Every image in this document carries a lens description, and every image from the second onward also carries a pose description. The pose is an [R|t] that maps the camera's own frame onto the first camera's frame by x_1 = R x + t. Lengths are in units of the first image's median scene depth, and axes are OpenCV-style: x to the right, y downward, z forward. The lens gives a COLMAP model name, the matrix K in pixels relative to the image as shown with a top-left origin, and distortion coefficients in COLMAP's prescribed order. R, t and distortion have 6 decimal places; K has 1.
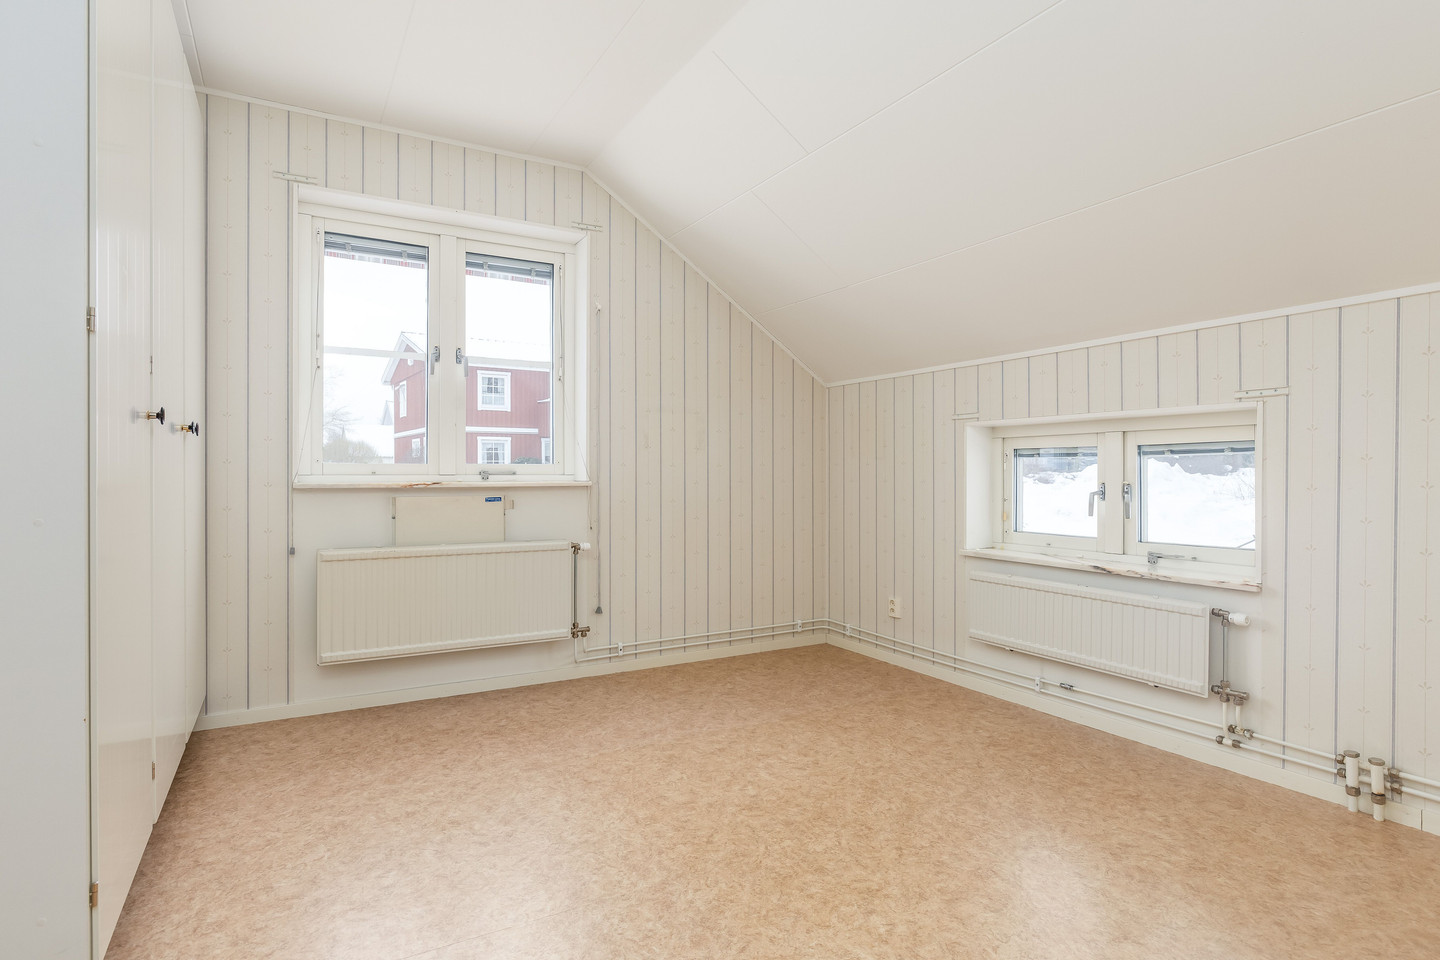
lens RADIAL K [[773.4, 0, 708.1], [0, 773.4, 481.6], [0, 0, 1]] dist [-0.000440, 0.000354]
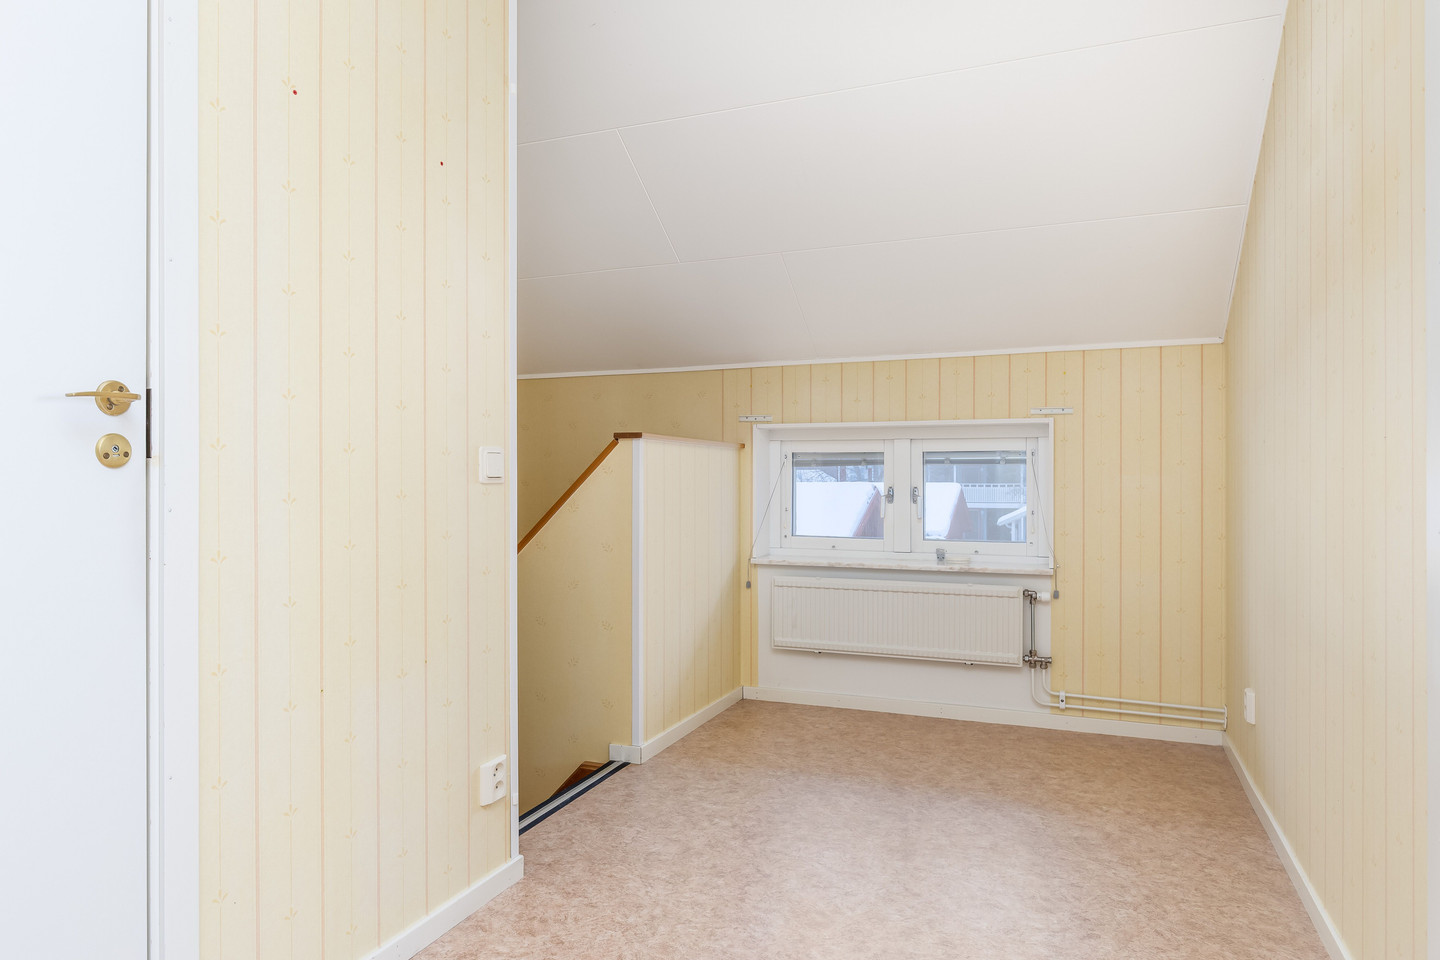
lens RADIAL K [[886.2, 0, 688.0], [0, 886.2, 476.8], [0, 0, 1]] dist [0.002633, 0.000760]
pose [[0.784362, -0.009167, 0.620235, -0.734820], [0.012579, 0.999920, -0.001129, -0.020818], [-0.620175, 0.008687, 0.784415, 0.307280]]
